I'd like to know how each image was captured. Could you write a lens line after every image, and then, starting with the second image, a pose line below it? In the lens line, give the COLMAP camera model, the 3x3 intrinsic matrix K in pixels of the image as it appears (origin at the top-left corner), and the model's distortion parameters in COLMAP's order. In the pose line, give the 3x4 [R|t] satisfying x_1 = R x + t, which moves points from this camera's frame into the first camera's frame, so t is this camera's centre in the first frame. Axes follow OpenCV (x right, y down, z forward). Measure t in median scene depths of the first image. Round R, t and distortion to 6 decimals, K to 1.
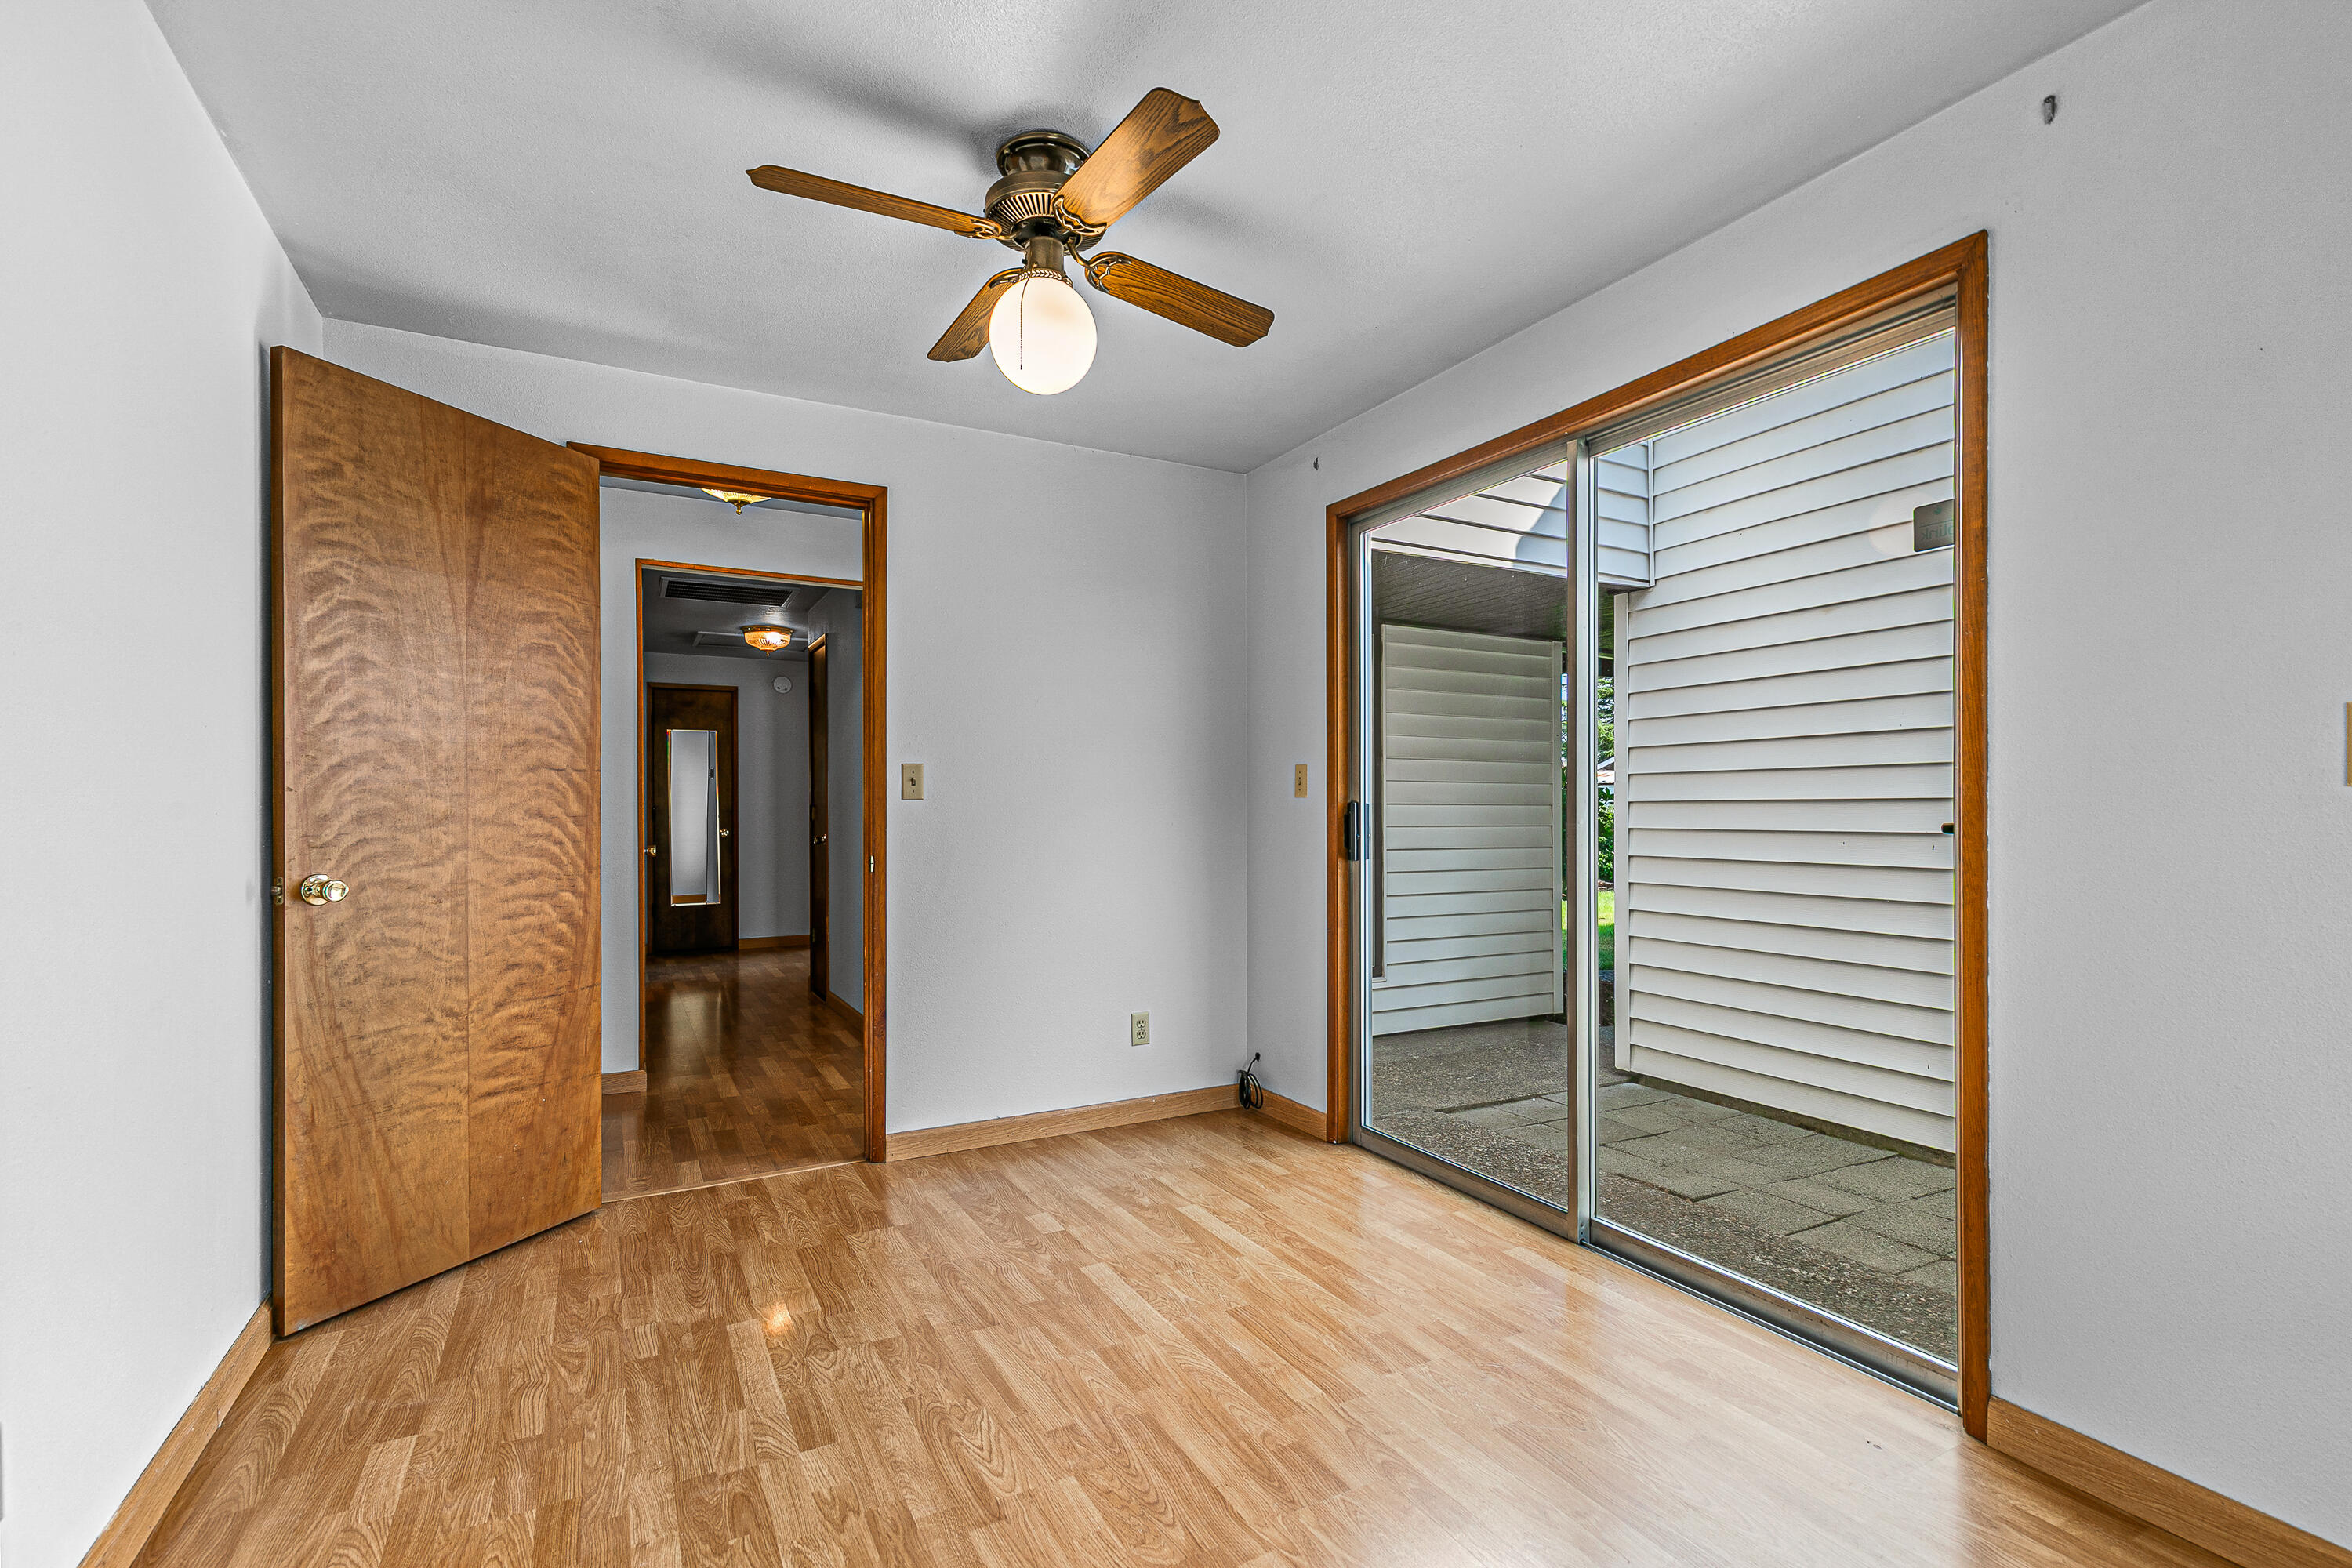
lens RADIAL K [[1077.7, 0, 1176.3], [0, 1077.7, 793.7], [0, 0, 1]] dist [0.002197, 0.000896]
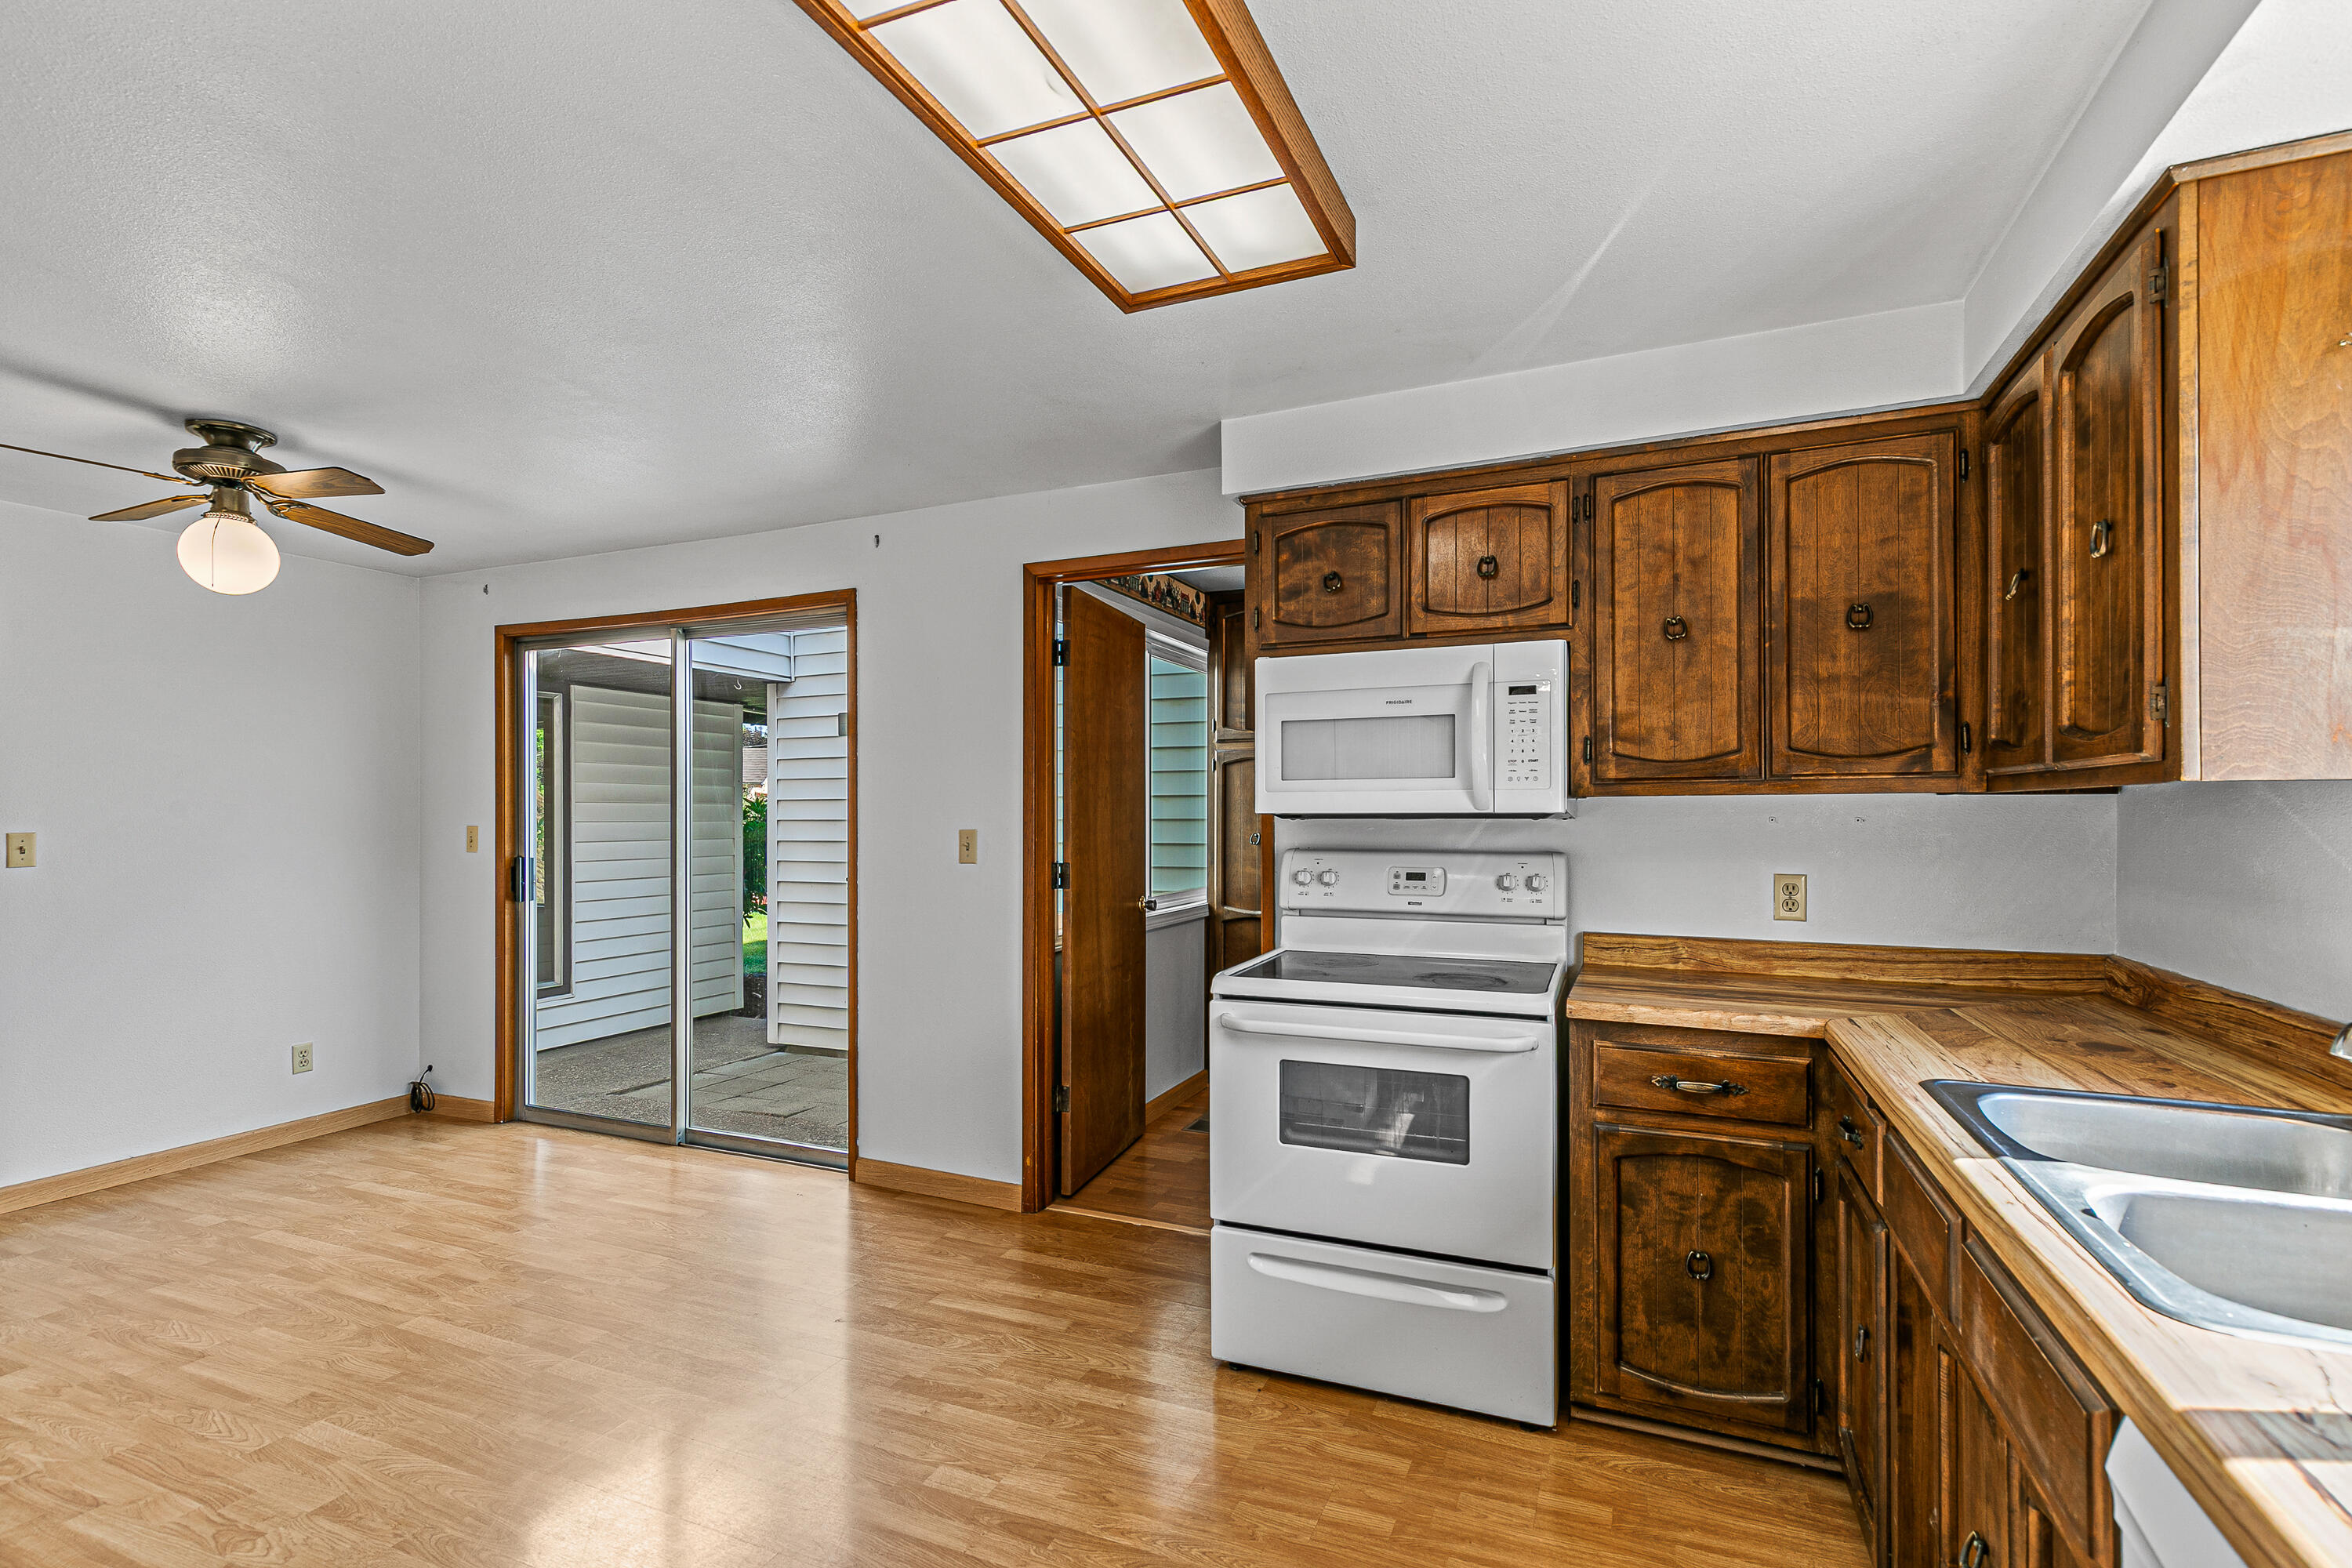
lens RADIAL K [[1077.7, 0, 1196.9], [0, 1077.7, 808.2], [0, 0, 1]] dist [0.002197, 0.000896]
pose [[0.779955, 0.001384, 0.625835, -0.013671], [-0.006173, 0.999966, 0.005483, -0.071884], [-0.625806, -0.008140, 0.779936, -0.596613]]
